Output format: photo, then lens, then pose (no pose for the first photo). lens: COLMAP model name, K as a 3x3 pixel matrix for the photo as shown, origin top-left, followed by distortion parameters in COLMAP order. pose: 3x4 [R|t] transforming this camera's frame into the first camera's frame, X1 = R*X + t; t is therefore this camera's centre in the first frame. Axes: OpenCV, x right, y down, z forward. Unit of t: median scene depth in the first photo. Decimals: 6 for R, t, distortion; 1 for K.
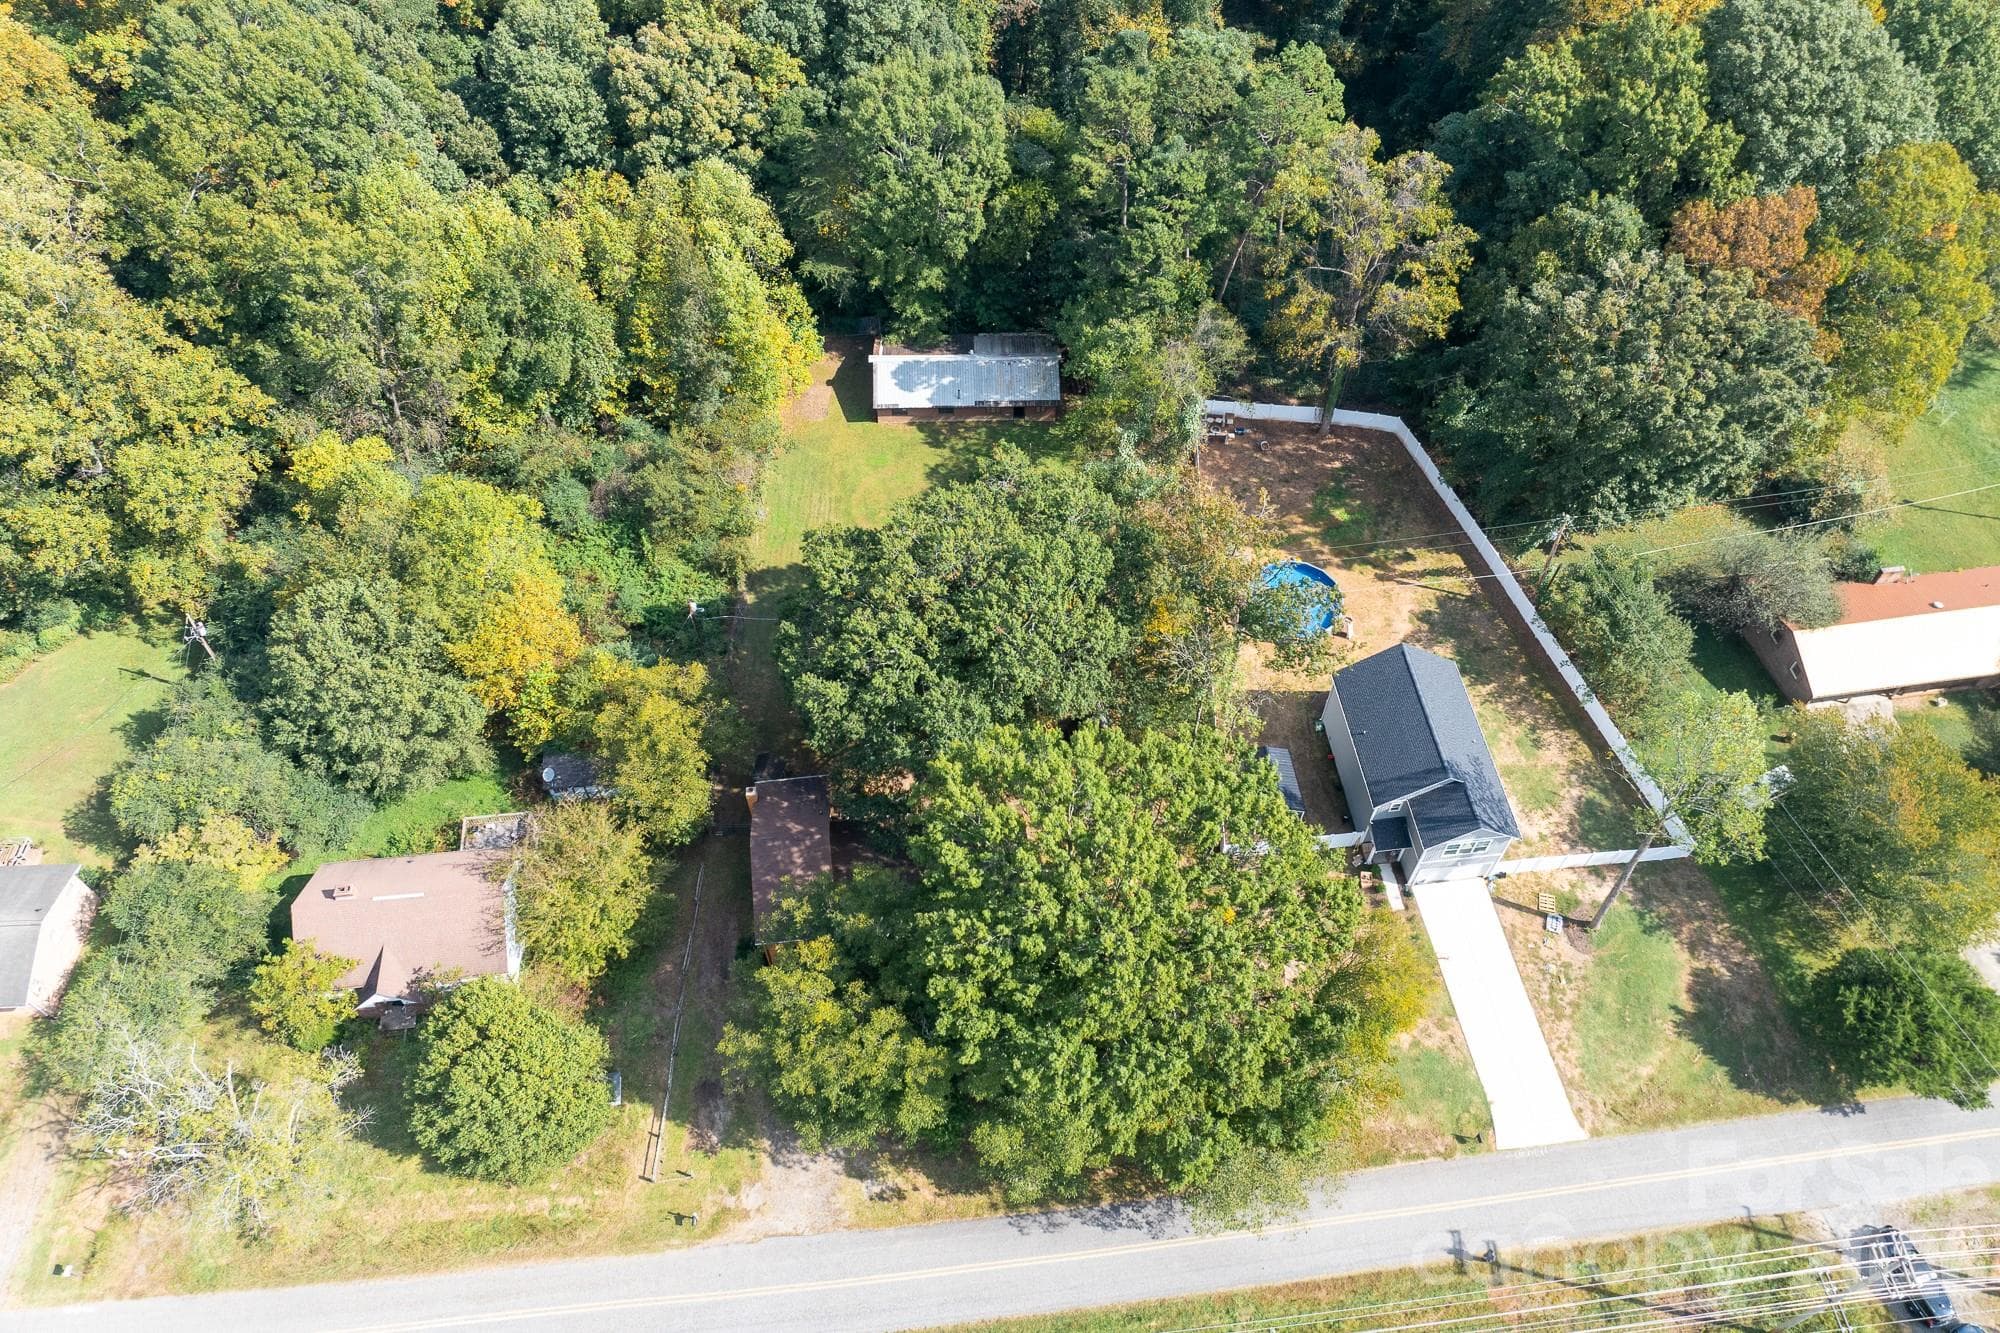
lens RADIAL K [[1521.2, 0, 998.1], [0, 1521.2, 552.8], [0, 0, 1]] dist [-0.030034, -0.000094]
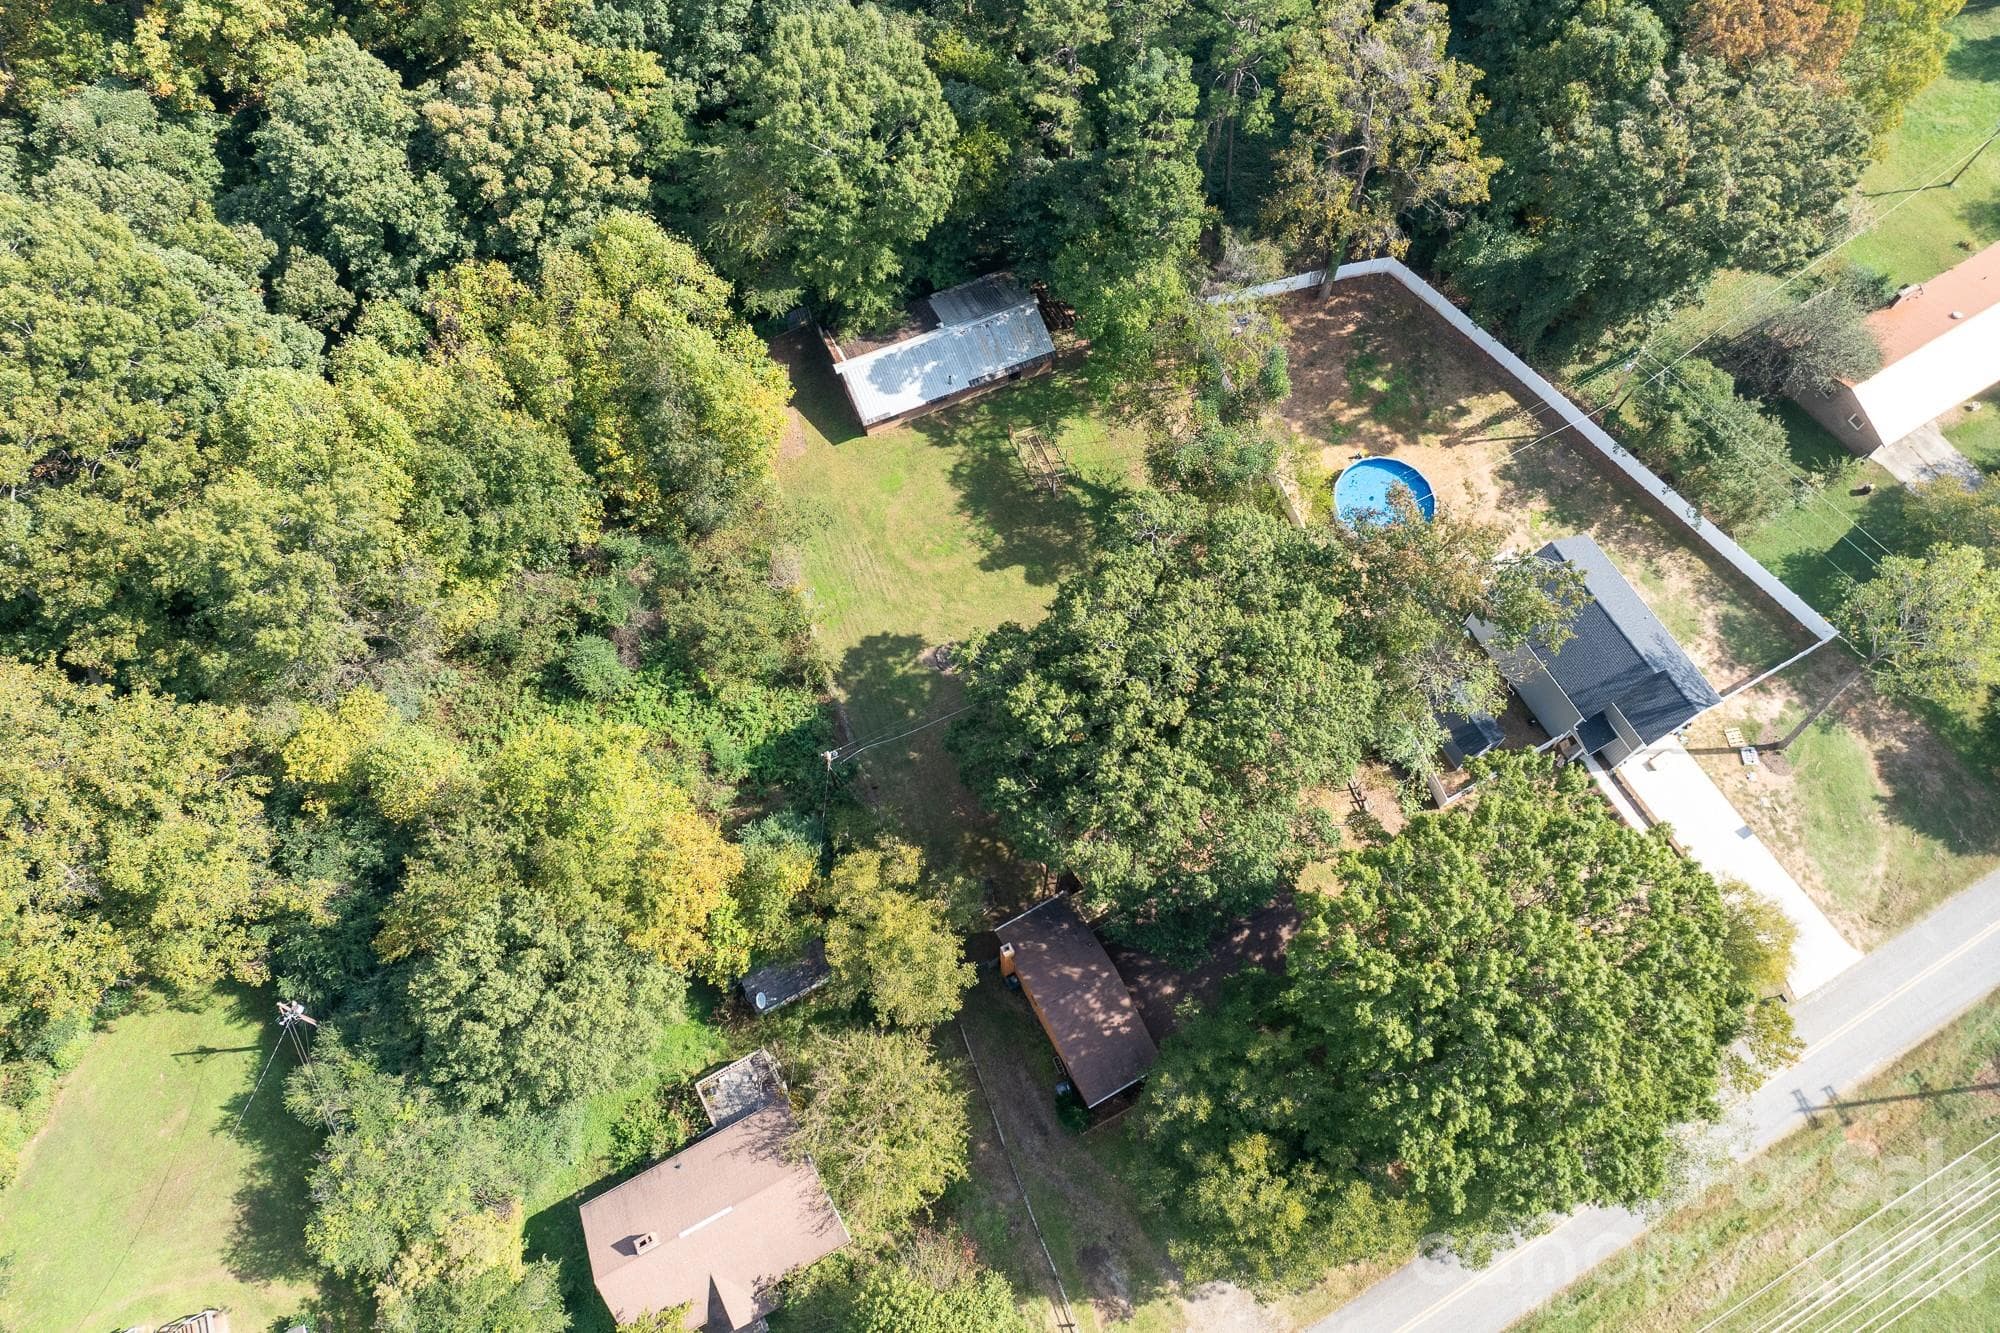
lens RADIAL K [[1521.2, 0, 998.1], [0, 1521.2, 552.8], [0, 0, 1]] dist [-0.030034, -0.000094]
pose [[0.925314, -0.333880, 0.179774, -0.209001], [0.284899, 0.924979, 0.251488, -0.244500], [-0.250254, -0.181487, 0.951018, 0.144100]]
